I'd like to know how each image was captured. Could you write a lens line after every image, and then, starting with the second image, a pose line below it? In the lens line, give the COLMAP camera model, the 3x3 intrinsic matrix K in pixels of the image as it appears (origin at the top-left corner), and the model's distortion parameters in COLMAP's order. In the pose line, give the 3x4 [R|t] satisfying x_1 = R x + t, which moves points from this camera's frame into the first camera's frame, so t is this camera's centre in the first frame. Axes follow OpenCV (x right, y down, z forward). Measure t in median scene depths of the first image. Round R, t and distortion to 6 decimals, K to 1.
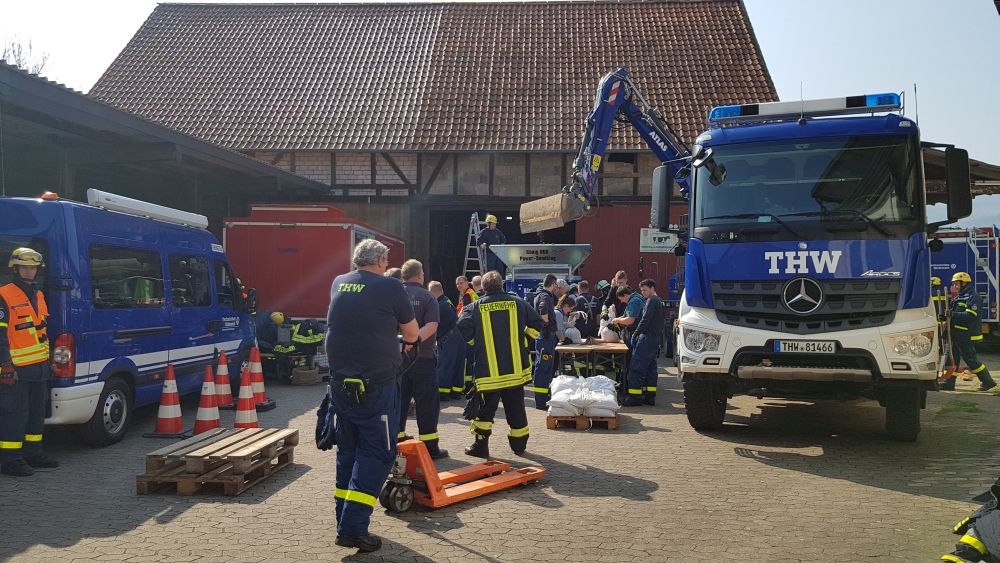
lens RADIAL K [[780.2, 0, 500.5], [0, 780.2, 287.8], [0, 0, 1]] dist [0.050930, -0.073514]
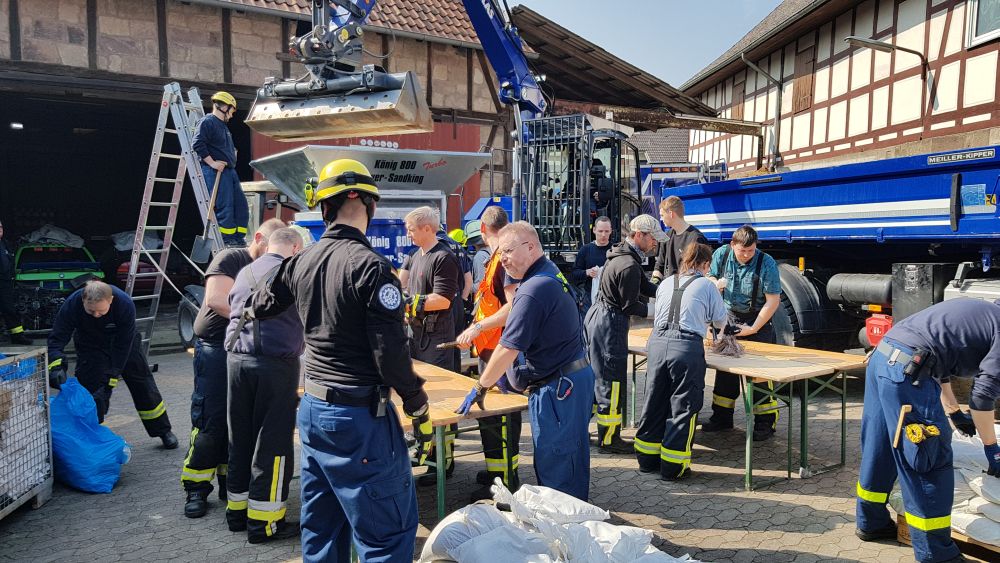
lens RADIAL K [[780.2, 0, 505.5], [0, 780.2, 283.8], [0, 0, 1]] dist [0.050930, -0.073514]
pose [[0.759971, -0.058338, 0.647333, -0.163395], [0.012988, 0.997128, 0.074614, -0.003951], [-0.649827, -0.048297, 0.758546, 0.386105]]
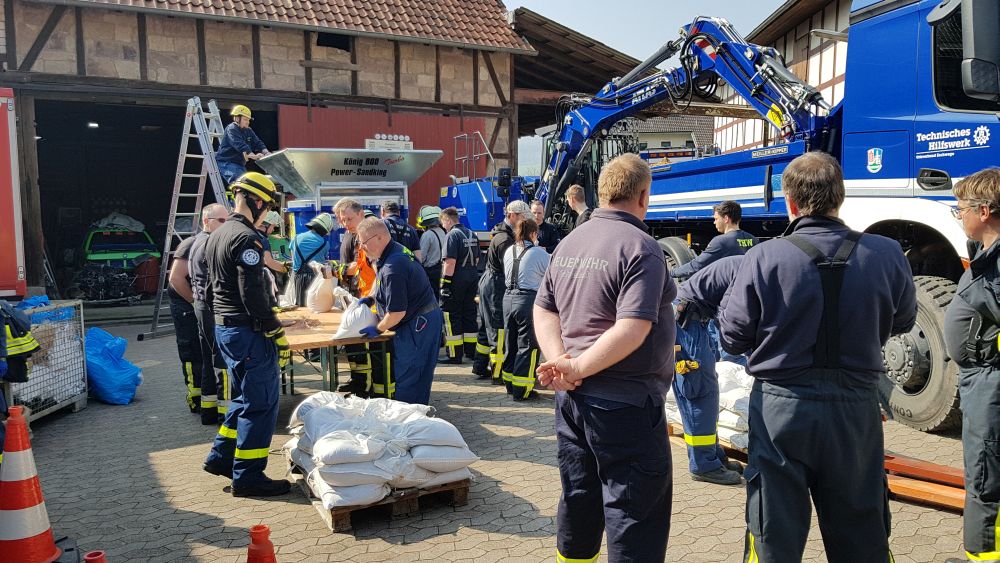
lens RADIAL K [[780.2, 0, 500.6], [0, 780.2, 282.9], [0, 0, 1]] dist [0.050930, -0.073514]
pose [[0.817614, -0.073843, 0.571012, -0.161093], [0.024183, 0.995271, 0.094081, -0.003617], [-0.575258, -0.063113, 0.815533, 0.281035]]
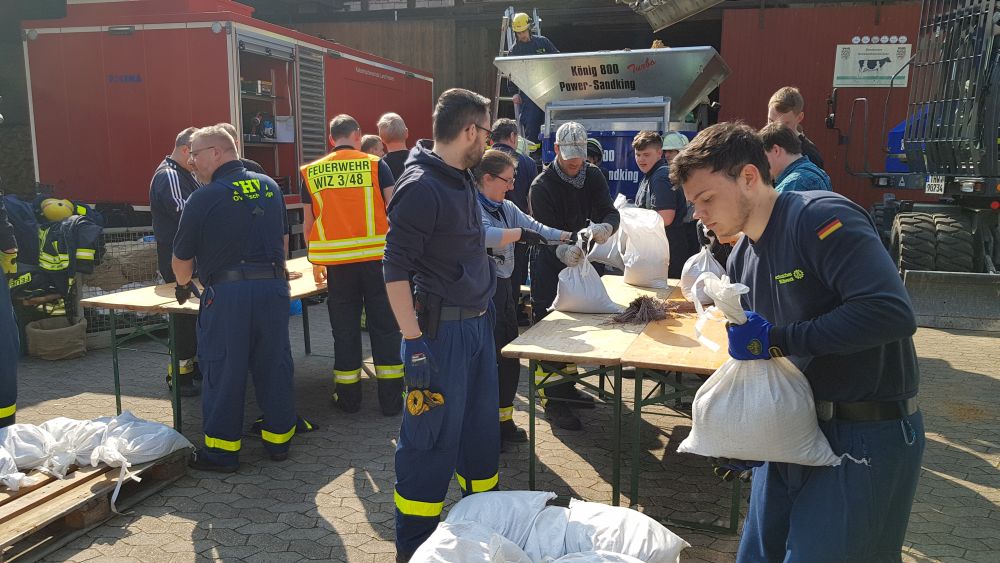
lens RADIAL K [[780.2, 0, 505.5], [0, 780.2, 281.9], [0, 0, 1]] dist [0.050930, -0.073514]
pose [[0.976853, 0.030172, -0.211775, 0.067646], [0.004540, 0.986856, 0.161540, 0.001994], [0.213866, -0.158762, 0.963876, 0.356101]]
